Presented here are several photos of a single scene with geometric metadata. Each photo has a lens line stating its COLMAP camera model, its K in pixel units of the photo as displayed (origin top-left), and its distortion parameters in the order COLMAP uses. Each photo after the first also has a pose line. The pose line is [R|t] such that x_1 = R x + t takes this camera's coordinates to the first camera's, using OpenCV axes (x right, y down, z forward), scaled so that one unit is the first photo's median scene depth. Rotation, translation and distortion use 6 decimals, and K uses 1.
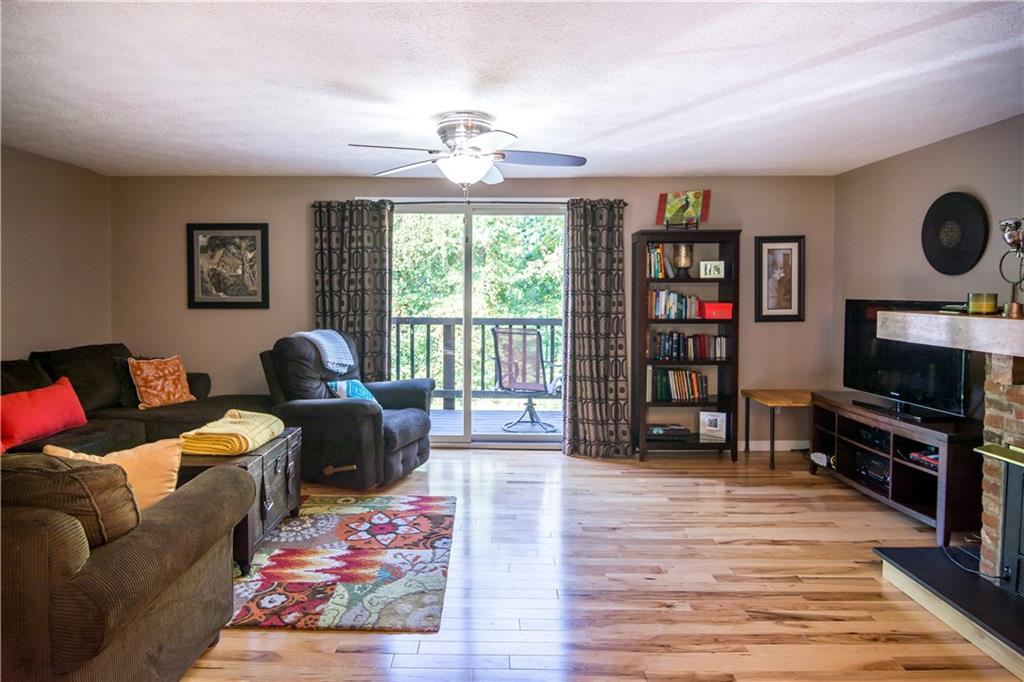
lens RADIAL K [[601.8, 0, 480.3], [0, 601.8, 309.5], [0, 0, 1]] dist [-0.003049, -0.012496]
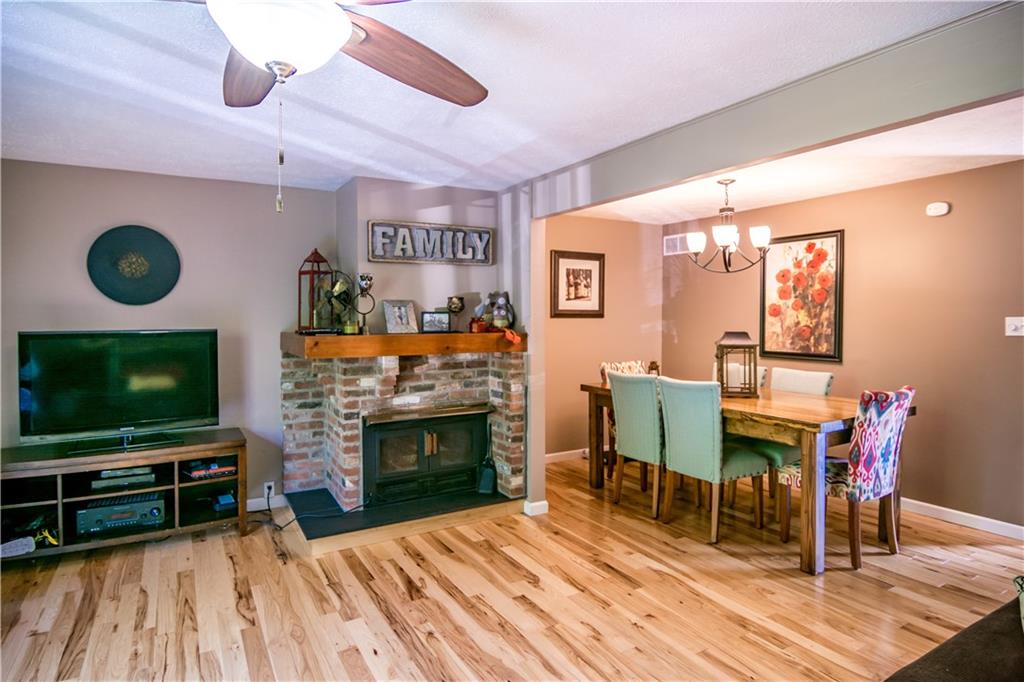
lens RADIAL K [[570.6, 0, 512.3], [0, 570.6, 323.2], [0, 0, 1]] dist [-0.014197, -0.000529]
pose [[-0.521250, -0.009614, 0.853350, -0.297032], [0.031216, 0.999053, 0.030322, -0.025790], [-0.852833, 0.042443, -0.520456, 0.716302]]
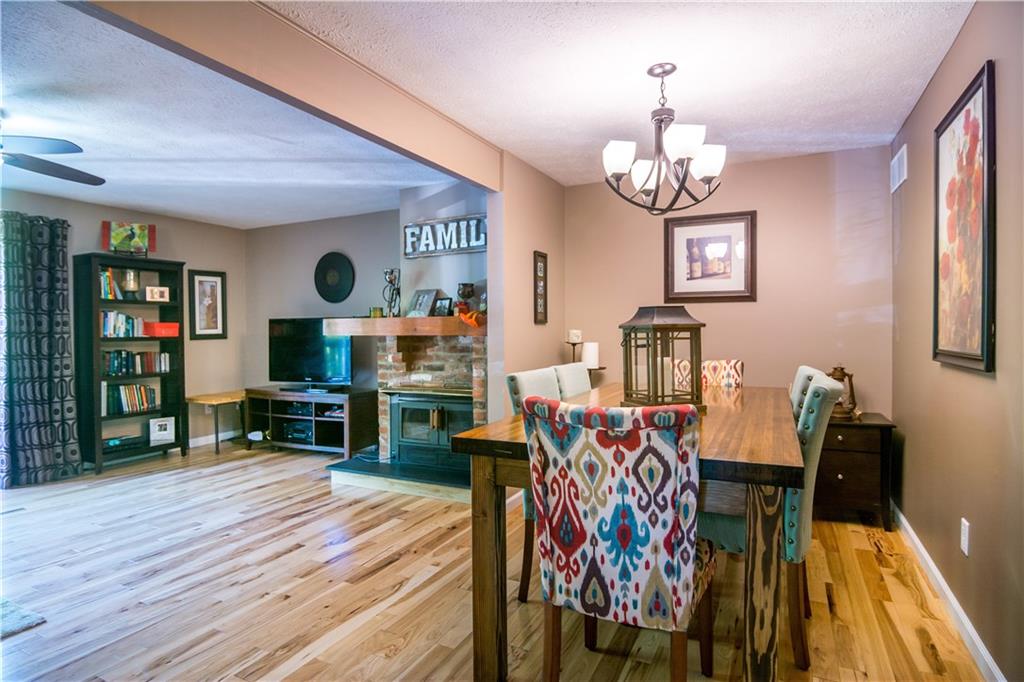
lens RADIAL K [[554.2, 0, 509.1], [0, 554.2, 328.5], [0, 0, 1]] dist [-0.015664, -0.001548]
pose [[0.433378, 0.000165, 0.901212, -0.271919], [0.037924, 0.999111, -0.018420, 0.043885], [-0.900414, 0.042160, 0.432986, -0.058237]]
